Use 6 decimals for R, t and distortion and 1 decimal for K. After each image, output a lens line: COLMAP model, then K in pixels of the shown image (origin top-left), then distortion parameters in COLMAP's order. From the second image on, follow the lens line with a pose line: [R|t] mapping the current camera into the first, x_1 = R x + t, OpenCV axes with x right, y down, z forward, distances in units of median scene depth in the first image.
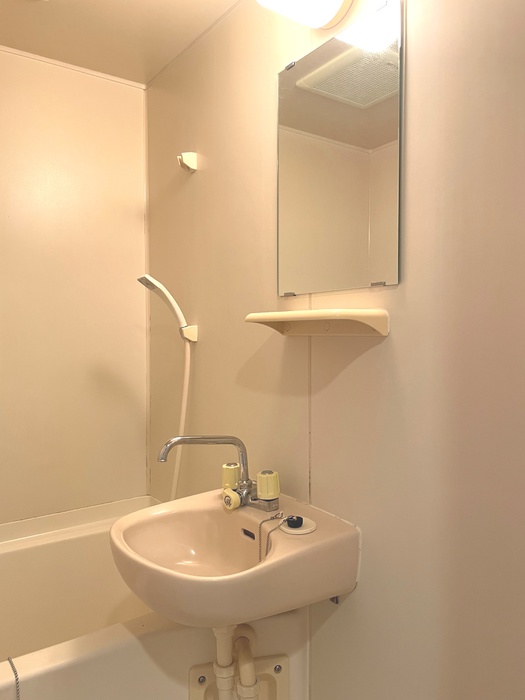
lens RADIAL K [[536.8, 0, 262.9], [0, 536.8, 348.3], [0, 0, 1]] dist [0.034752, -0.014841]
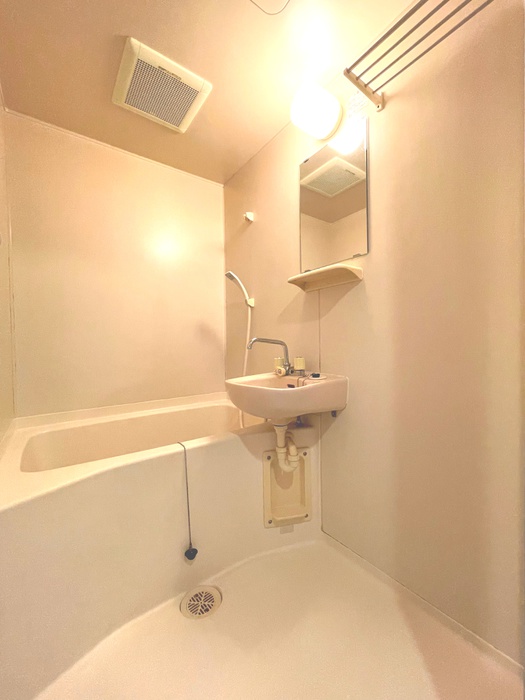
lens RADIAL K [[284.2, 0, 263.0], [0, 284.2, 349.9], [0, 0, 1]] dist [-0.004539, 0.000696]
pose [[0.999854, -0.013634, 0.010307, -0.136180], [0.013723, 0.999868, -0.008642, 0.207895], [-0.010187, 0.008782, 0.999910, -0.070578]]
